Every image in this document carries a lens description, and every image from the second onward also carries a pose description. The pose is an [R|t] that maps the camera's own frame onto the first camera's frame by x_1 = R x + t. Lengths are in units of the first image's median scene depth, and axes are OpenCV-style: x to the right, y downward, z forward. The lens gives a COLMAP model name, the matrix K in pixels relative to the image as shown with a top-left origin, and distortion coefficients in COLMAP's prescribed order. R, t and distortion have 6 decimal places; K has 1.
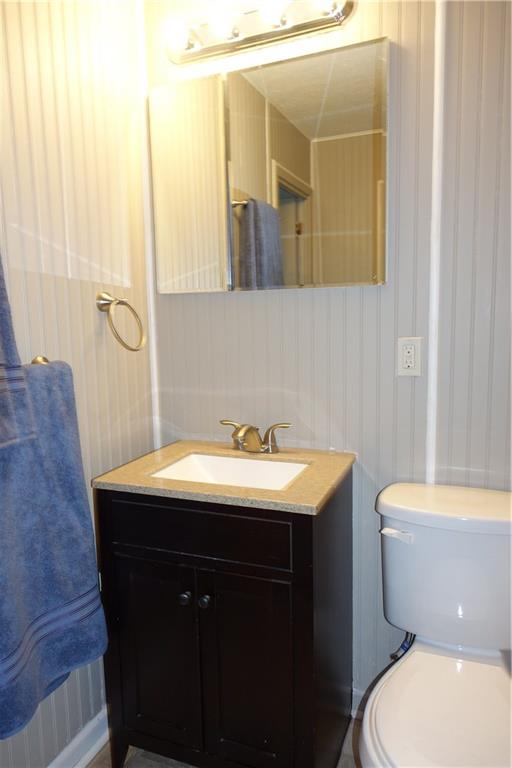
lens RADIAL K [[531.3, 0, 244.9], [0, 531.3, 384.0], [0, 0, 1]] dist [0.002138, 0.003158]
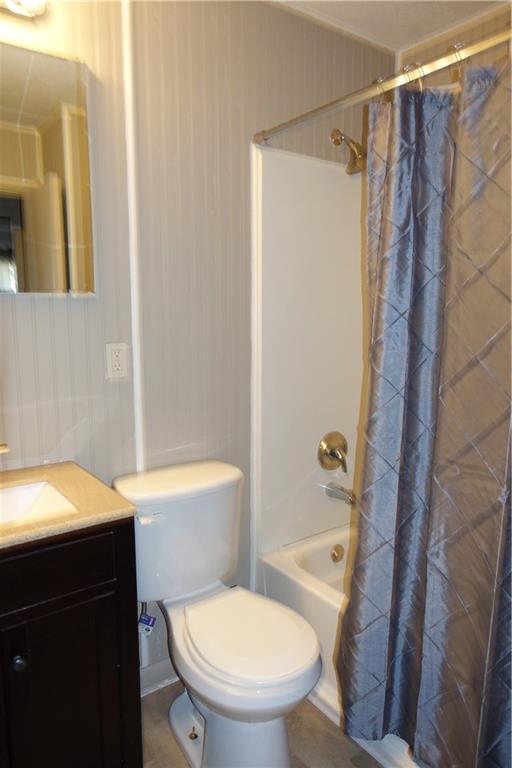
lens RADIAL K [[531.3, 0, 252.8], [0, 531.3, 386.6], [0, 0, 1]] dist [0.002138, 0.003158]
pose [[0.528239, -0.100768, 0.843095, -0.471007], [0.106980, 0.992919, 0.051647, -0.025686], [-0.842329, 0.062912, 0.535279, 0.181690]]
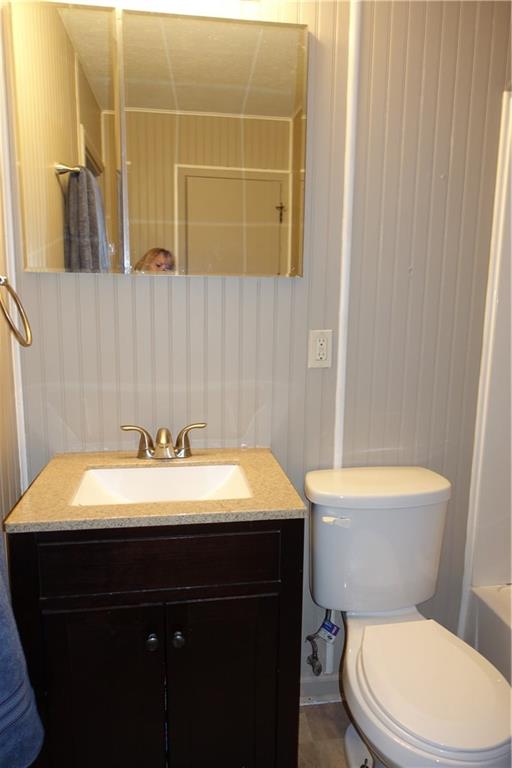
lens RADIAL K [[531.3, 0, 249.2], [0, 531.3, 386.1], [0, 0, 1]] dist [0.002138, 0.003158]
pose [[0.863756, -0.052881, 0.501128, -0.331529], [0.039328, 0.998519, 0.037581, -0.023122], [-0.502373, -0.012753, 0.864557, 0.178510]]
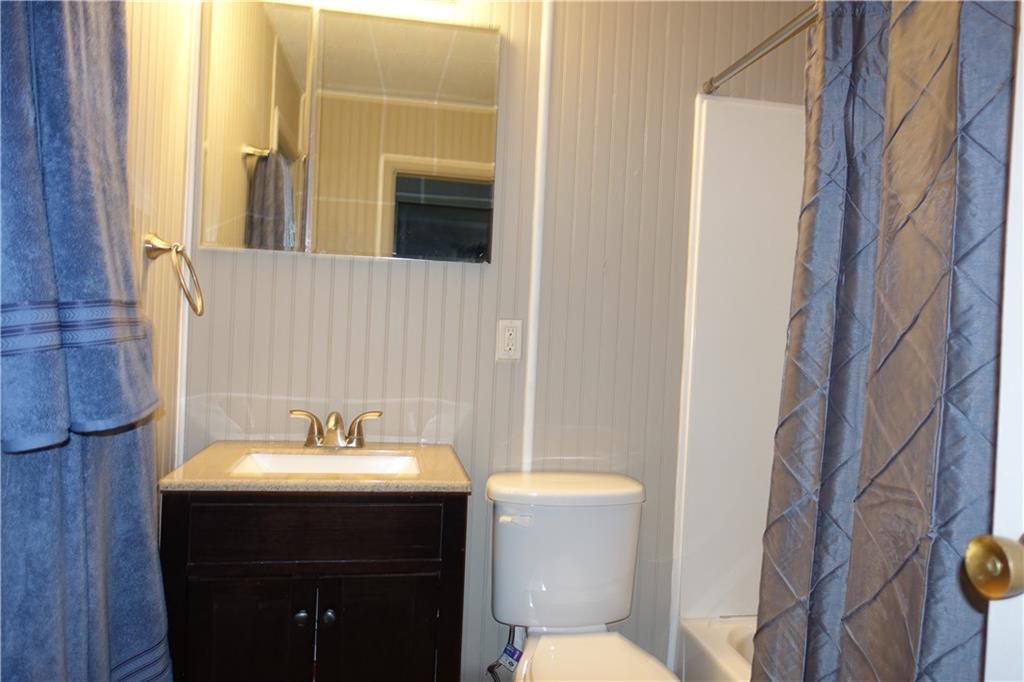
lens RADIAL K [[708.3, 0, 513.7], [0, 708.3, 341.3], [0, 0, 1]] dist [0.002138, 0.003158]
pose [[0.842959, 0.051639, 0.535493, -0.382255], [0.010421, 0.993628, -0.112224, 0.097499], [-0.537877, 0.100180, 0.837050, -0.094684]]
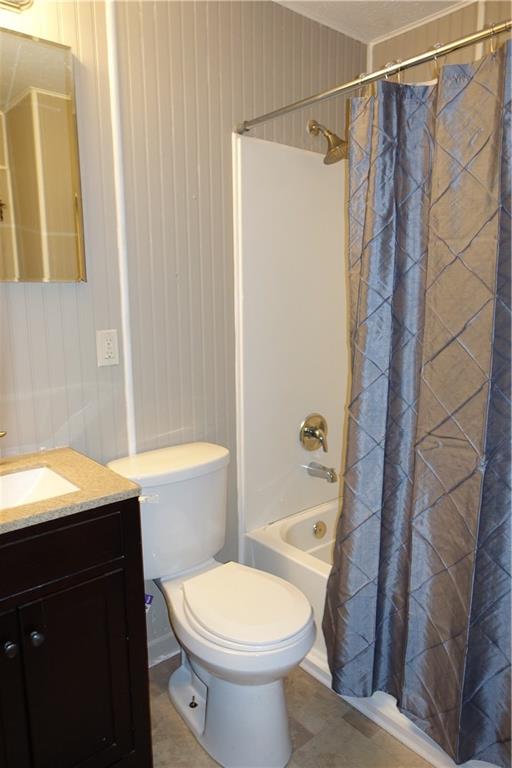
lens RADIAL K [[531.3, 0, 254.8], [0, 531.3, 384.6], [0, 0, 1]] dist [0.002138, 0.003158]
pose [[0.467275, -0.129728, 0.874543, -0.534090], [0.120672, 0.989277, 0.082272, -0.029669], [-0.875838, 0.067089, 0.477919, 0.203860]]
